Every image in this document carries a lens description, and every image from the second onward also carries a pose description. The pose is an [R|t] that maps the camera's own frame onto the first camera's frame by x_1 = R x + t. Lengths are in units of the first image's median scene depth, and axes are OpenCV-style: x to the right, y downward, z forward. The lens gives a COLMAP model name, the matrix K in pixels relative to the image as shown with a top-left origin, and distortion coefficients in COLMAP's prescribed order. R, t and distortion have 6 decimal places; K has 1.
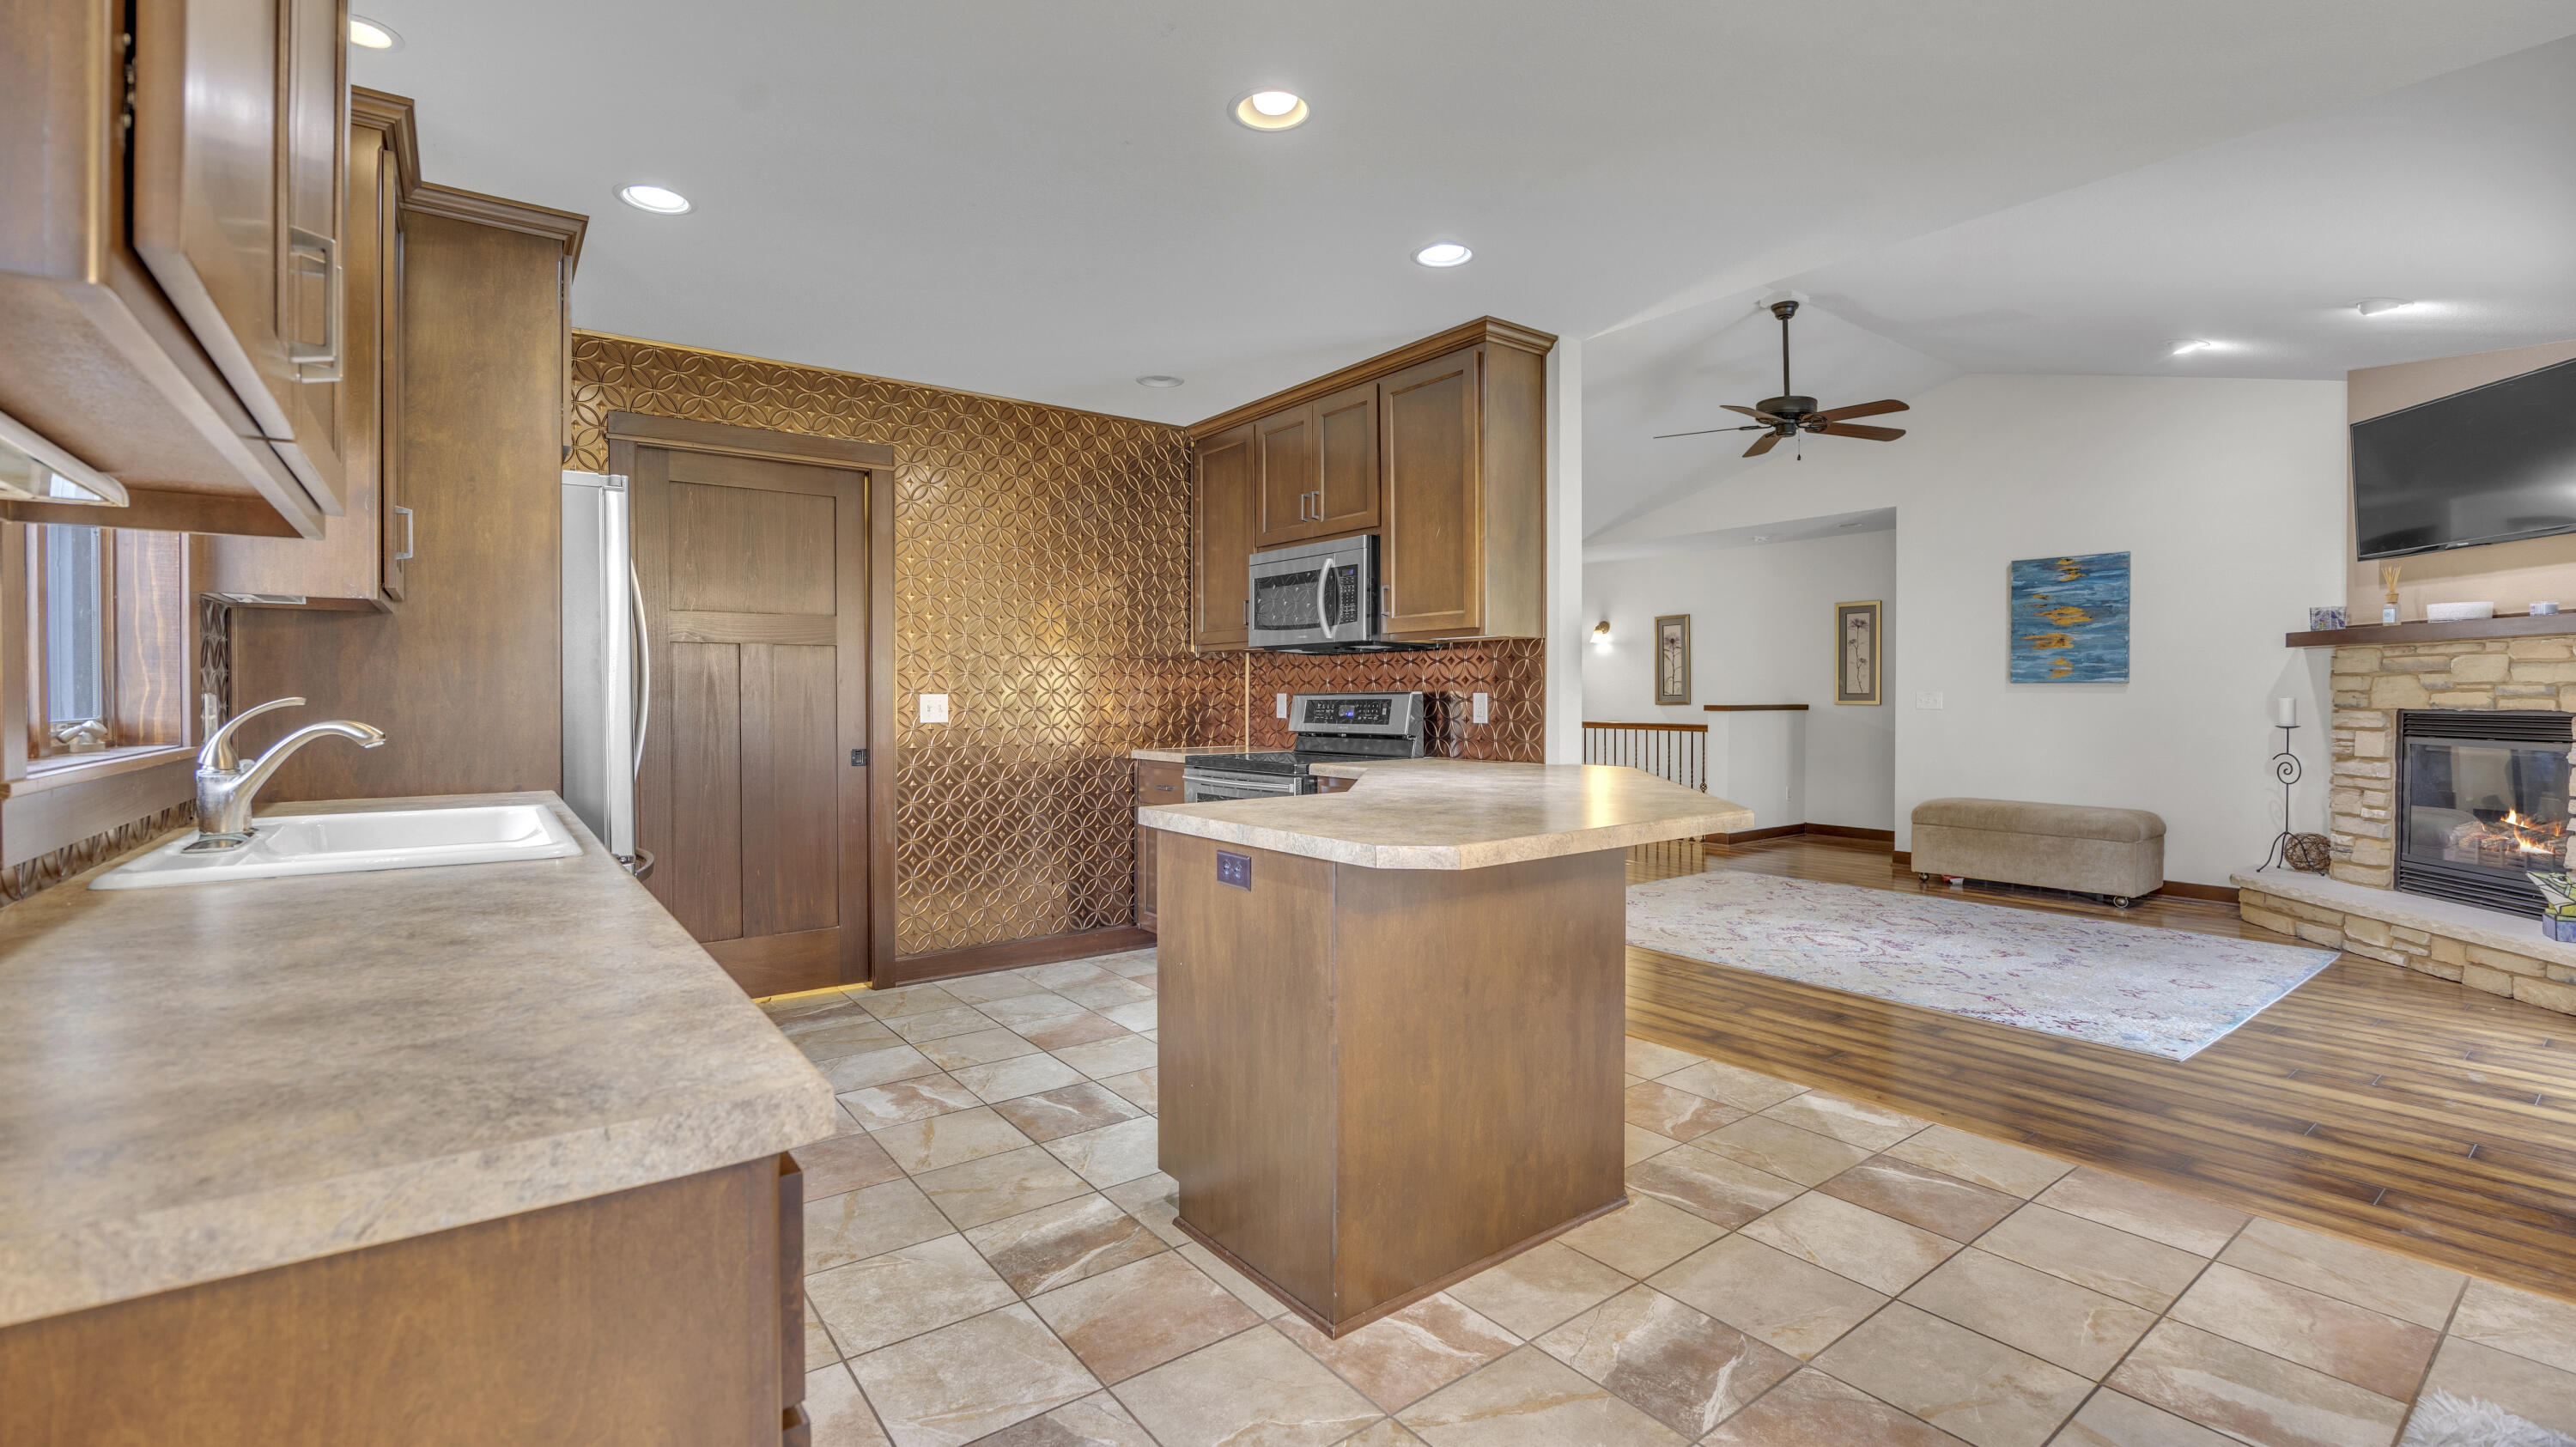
lens RADIAL K [[1103.7, 0, 1260.7], [0, 1103.7, 707.3], [0, 0, 1]] dist [-0.017919, -0.000130]
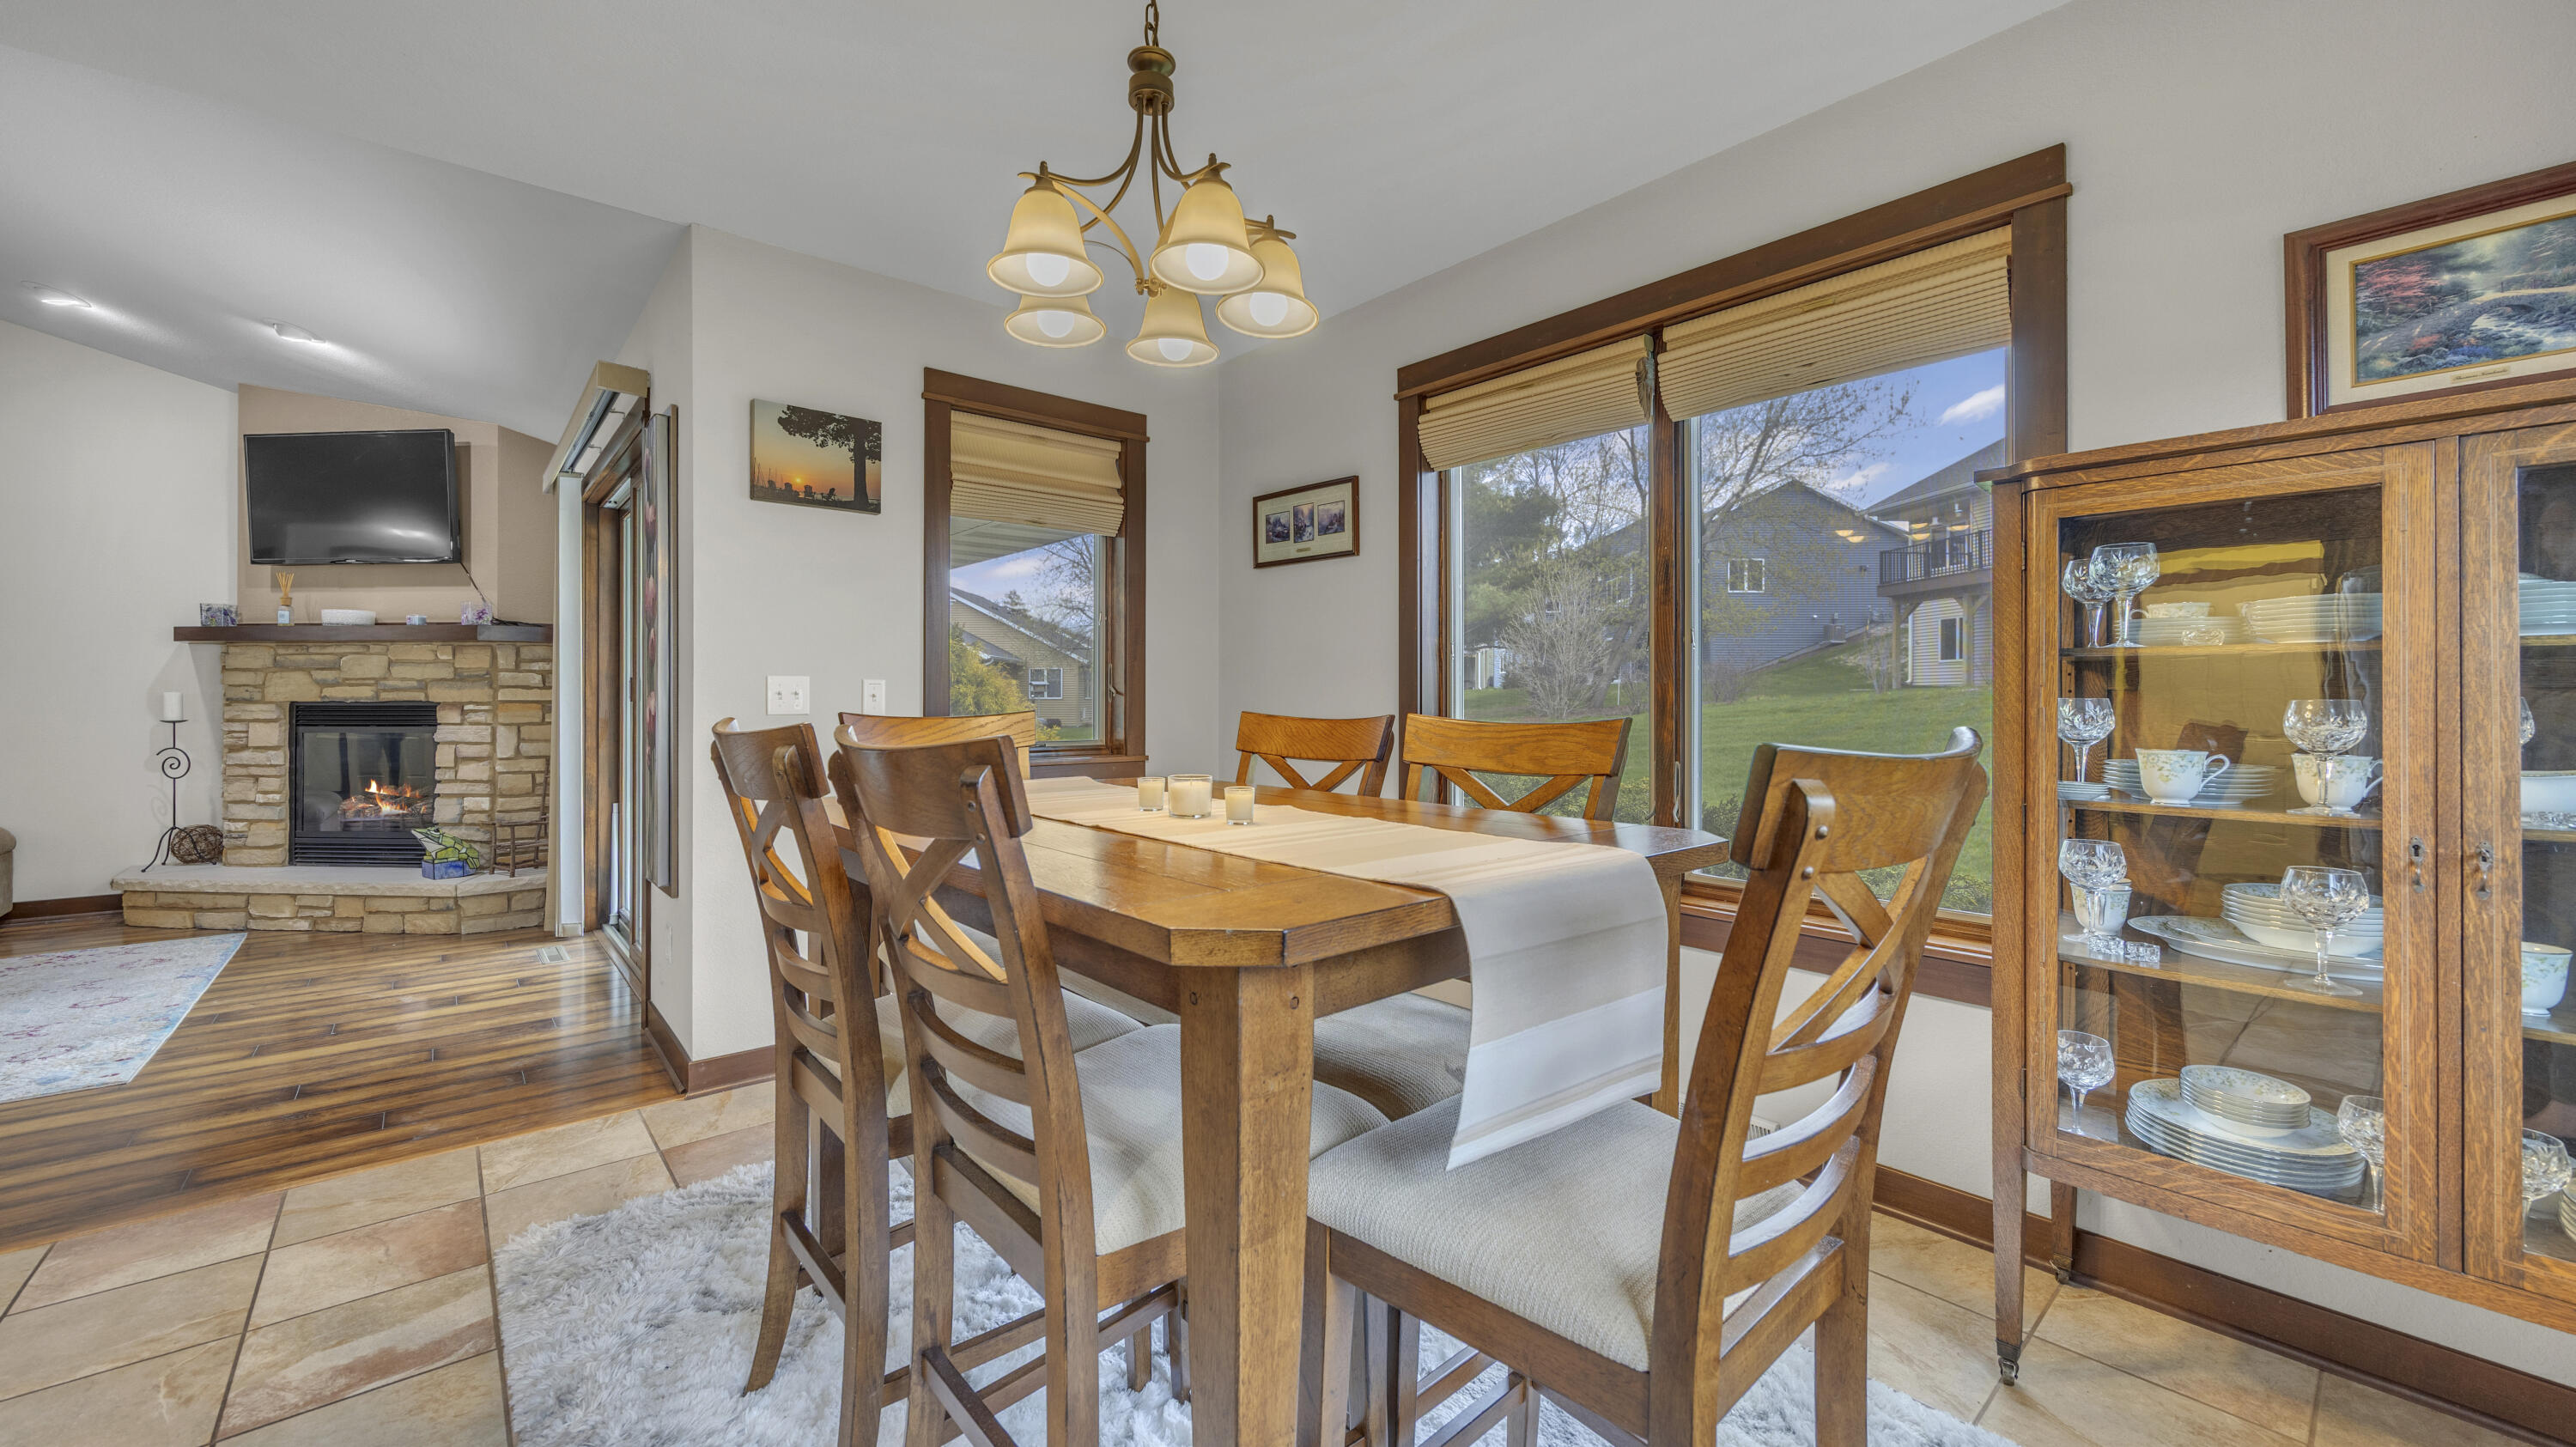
lens RADIAL K [[985.2, 0, 1270.9], [0, 985.2, 696.1], [0, 0, 1]] dist [-0.000994, 0.000145]
pose [[-0.072517, 0.003140, 0.997362, -0.034704], [0.012813, 0.999915, -0.002217, 0.012642], [-0.997285, 0.012618, -0.072551, 0.078873]]
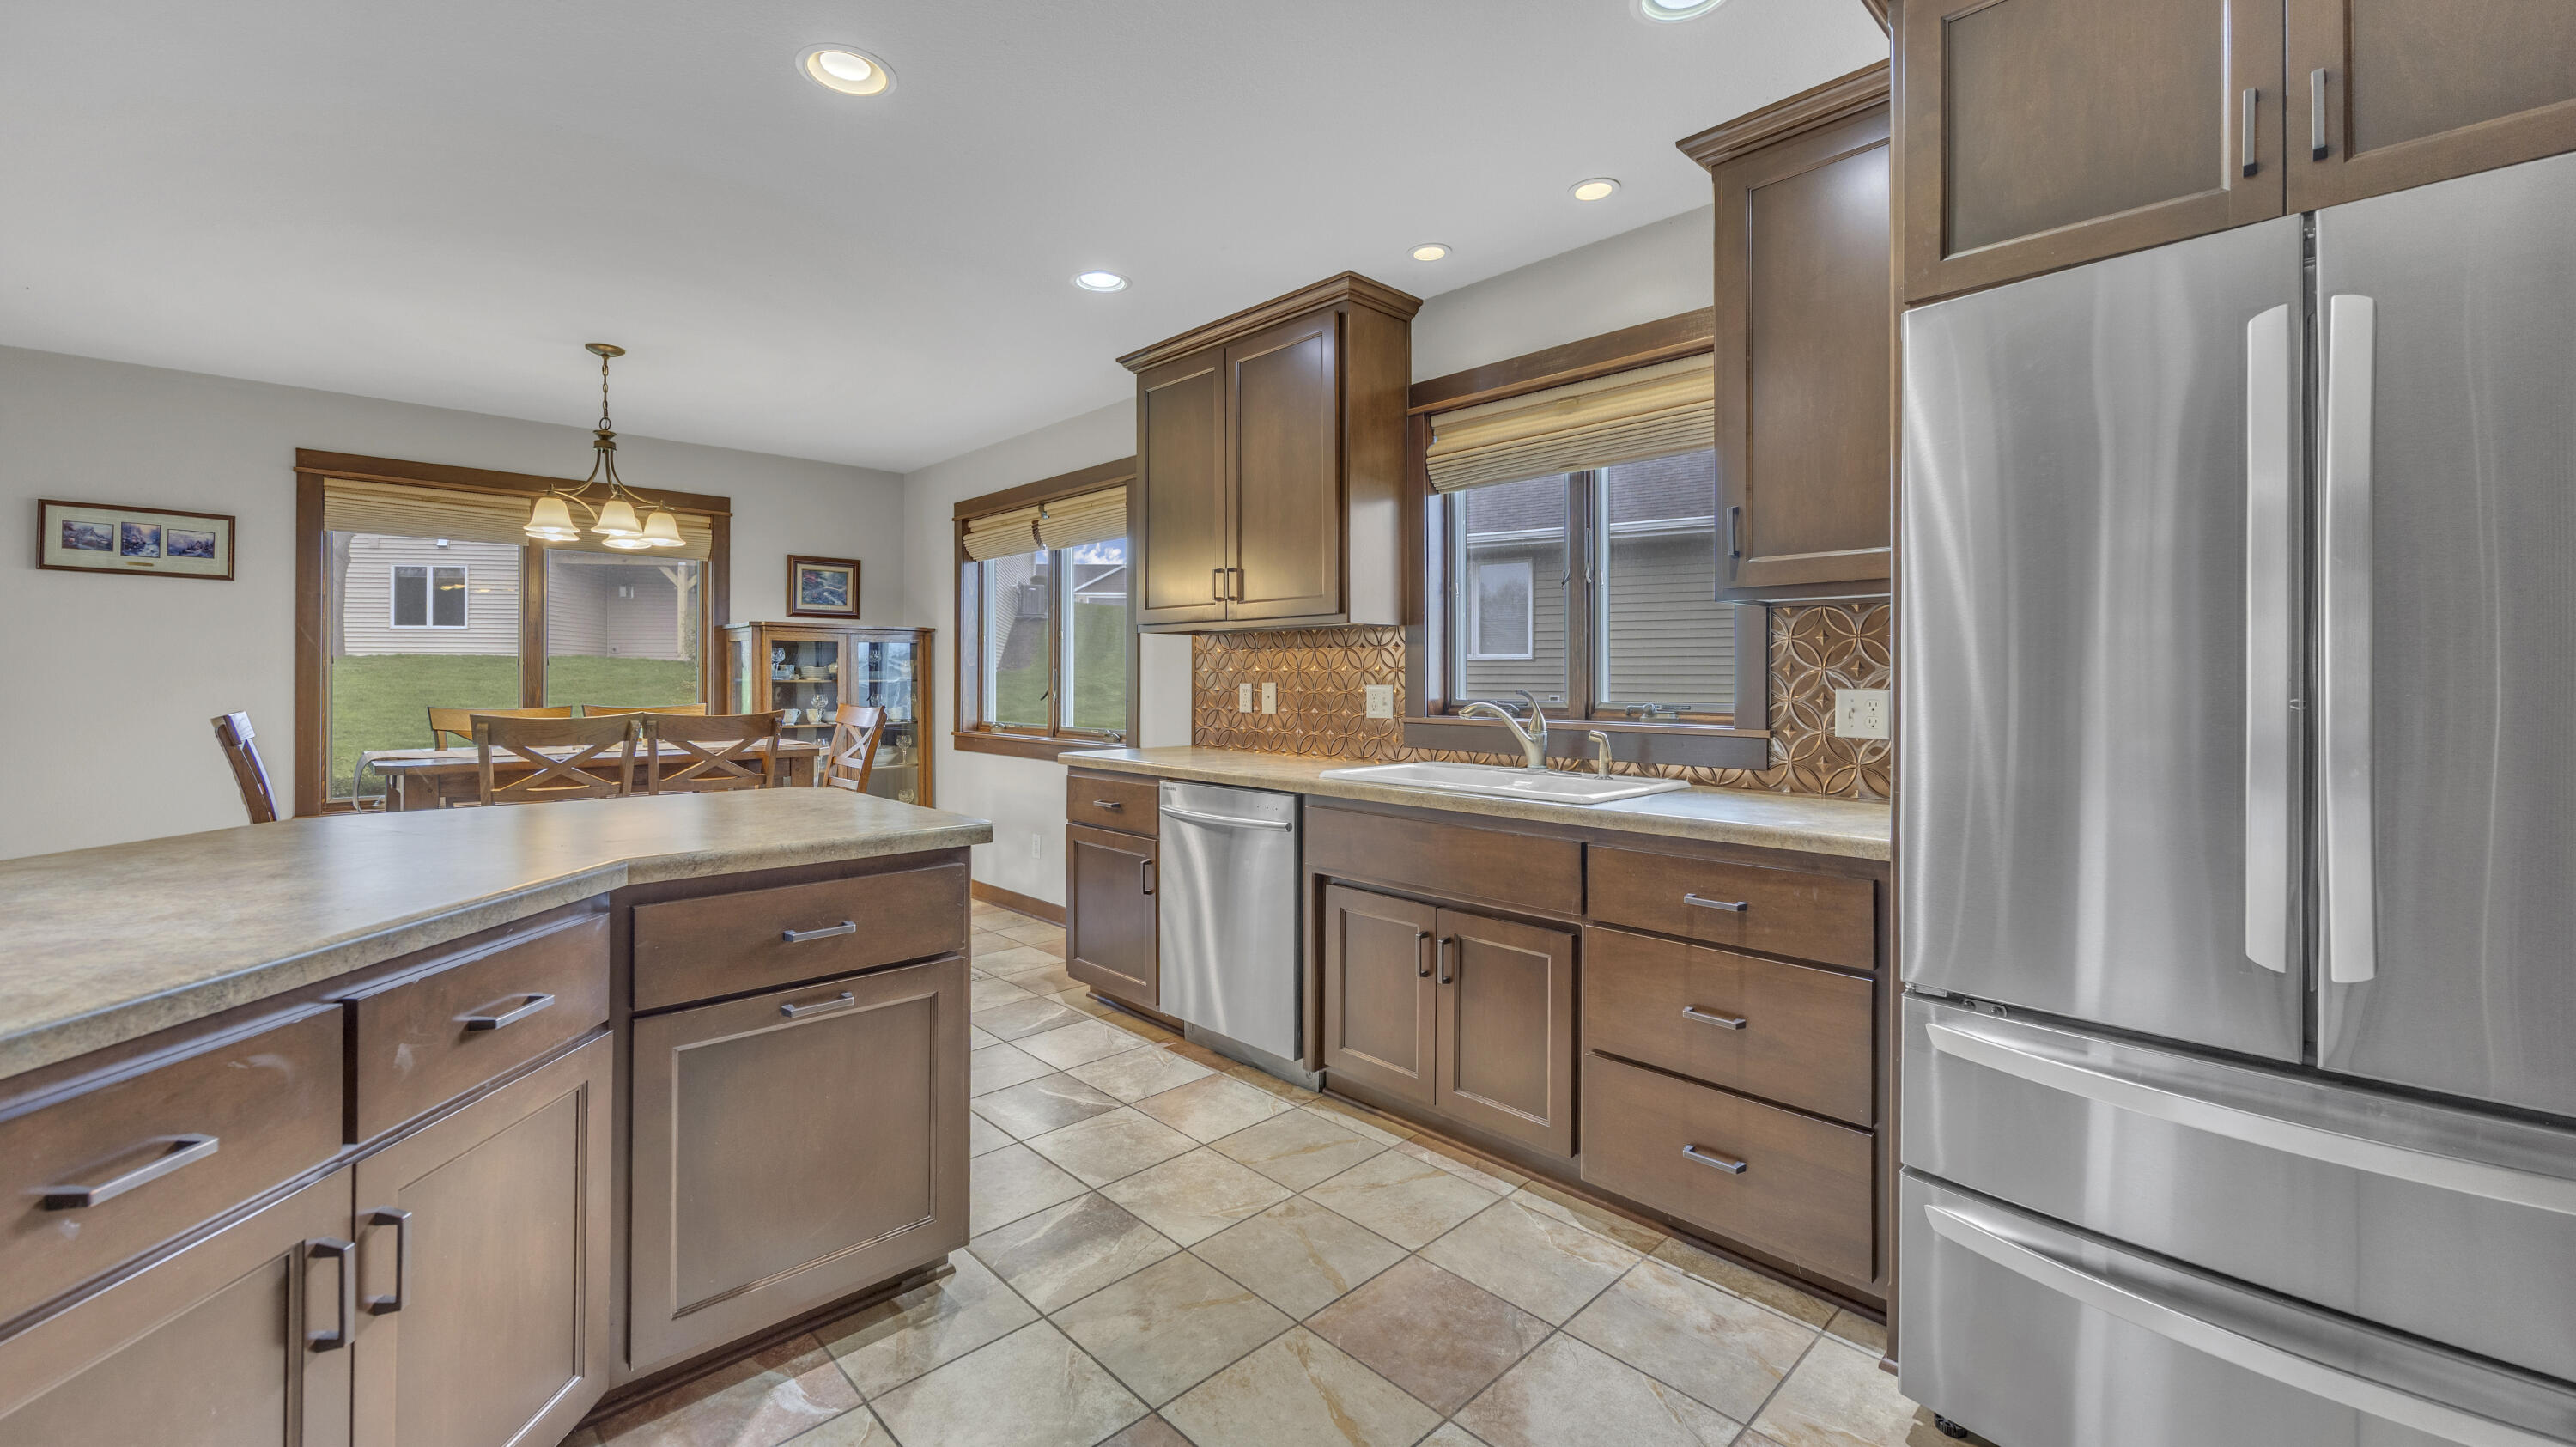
lens RADIAL K [[1057.7, 0, 1278.1], [0, 1057.7, 675.9], [0, 0, 1]] dist [-0.001865, -0.000041]
pose [[-0.992499, -0.001401, -0.122249, -0.140613], [-0.002013, 0.999986, 0.004884, -0.013761], [0.122240, 0.005093, -0.992487, 1.067390]]
